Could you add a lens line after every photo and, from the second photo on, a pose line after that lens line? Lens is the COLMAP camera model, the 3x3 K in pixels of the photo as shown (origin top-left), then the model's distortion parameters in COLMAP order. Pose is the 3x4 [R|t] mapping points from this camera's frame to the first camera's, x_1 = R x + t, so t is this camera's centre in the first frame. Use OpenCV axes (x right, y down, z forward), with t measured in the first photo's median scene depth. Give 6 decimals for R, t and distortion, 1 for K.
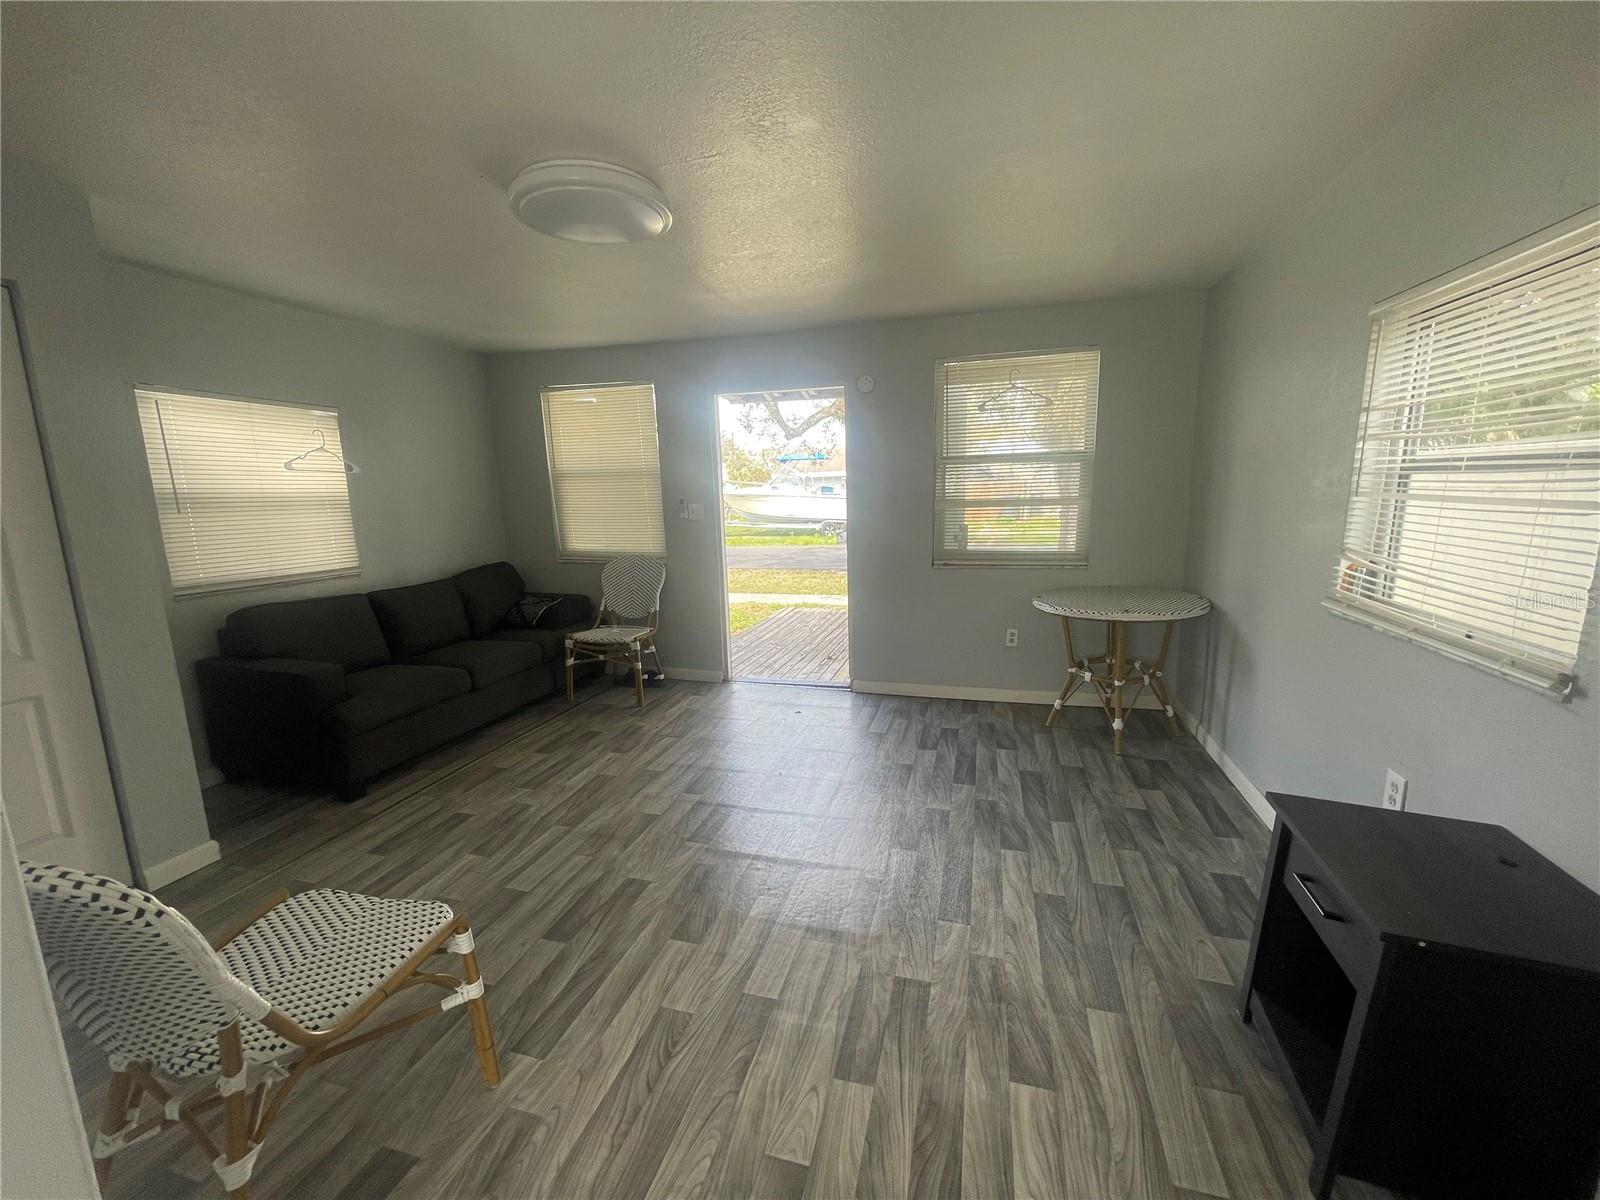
lens RADIAL K [[641.7, 0, 801.7], [0, 641.7, 606.4], [0, 0, 1]] dist [0.002328, -0.002991]
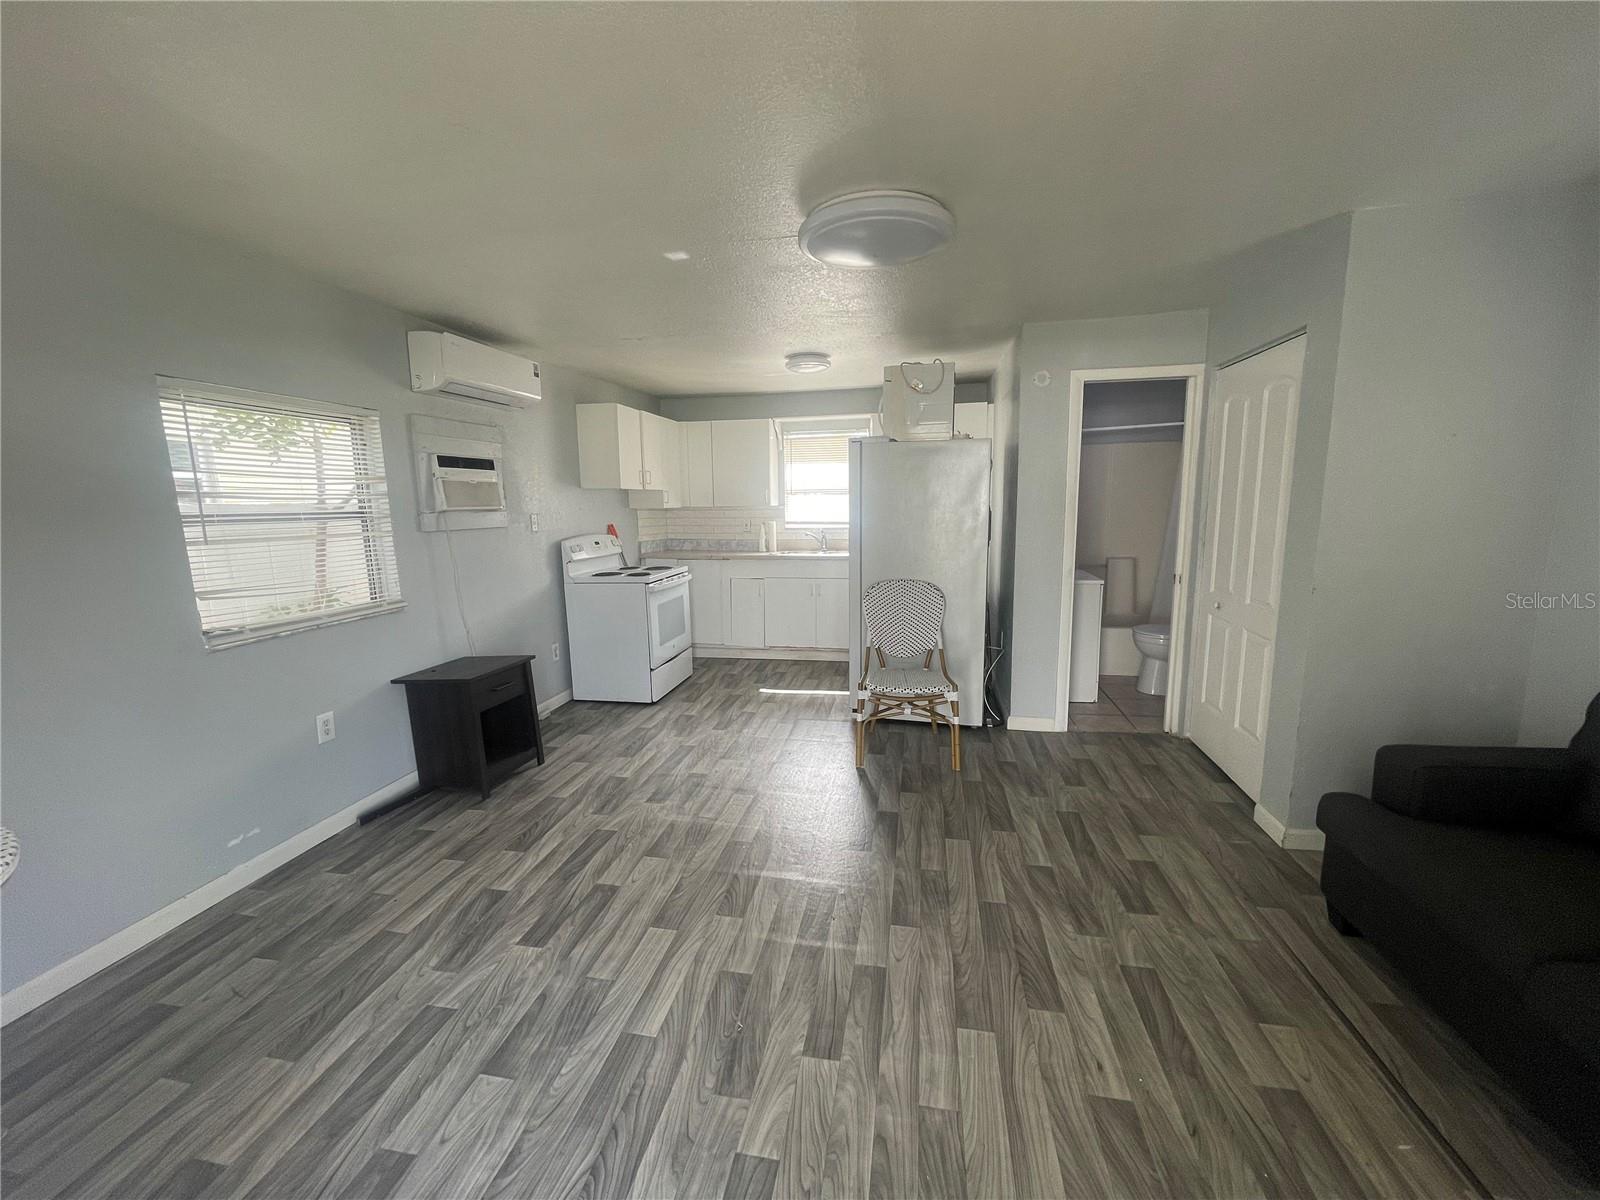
lens RADIAL K [[641.7, 0, 793.4], [0, 641.7, 596.9], [0, 0, 1]] dist [0.002328, -0.002991]
pose [[-0.995917, 0.057377, -0.069691, -0.077442], [0.030730, 0.941395, 0.335904, -0.351488], [0.084880, 0.332391, -0.939314, 1.759596]]
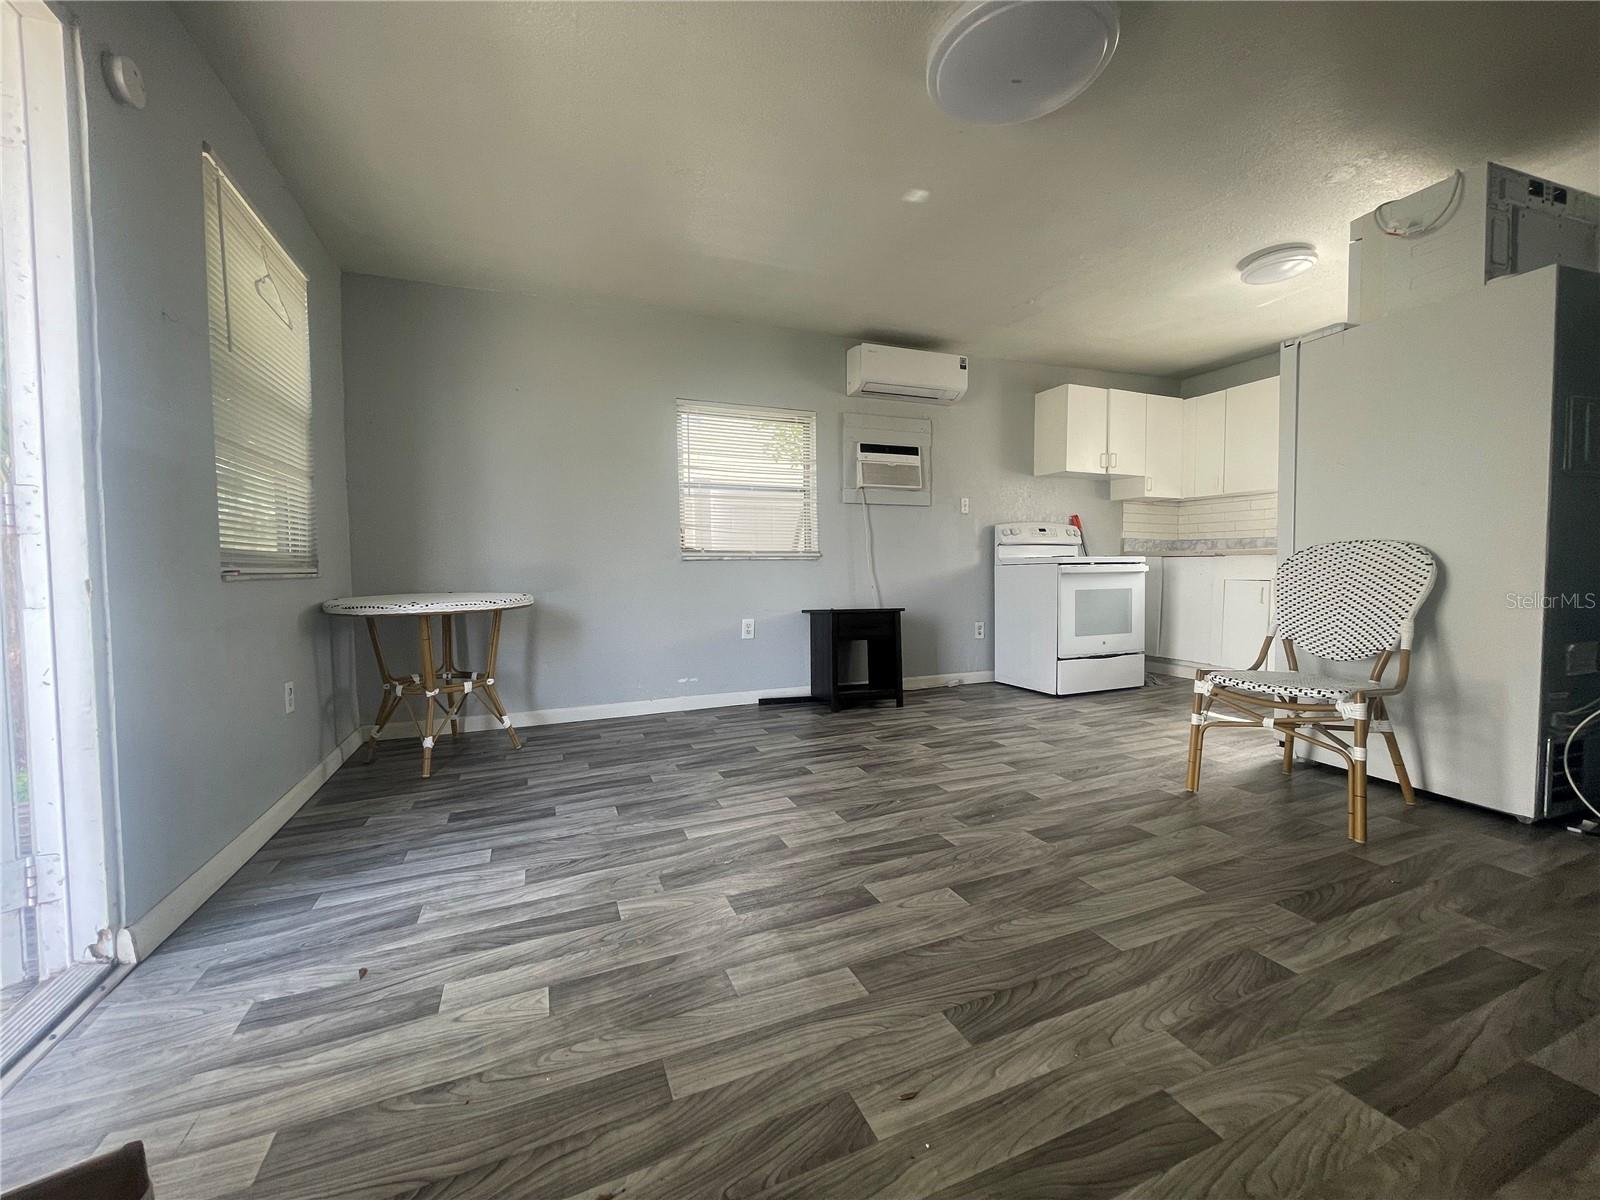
lens RADIAL K [[641.7, 0, 797.8], [0, 641.7, 593.5], [0, 0, 1]] dist [0.002328, -0.002991]
pose [[-0.613701, 0.003148, 0.789532, -0.686903], [0.175185, 0.975609, 0.132280, -0.066085], [-0.769858, 0.219495, -0.599284, 1.569714]]
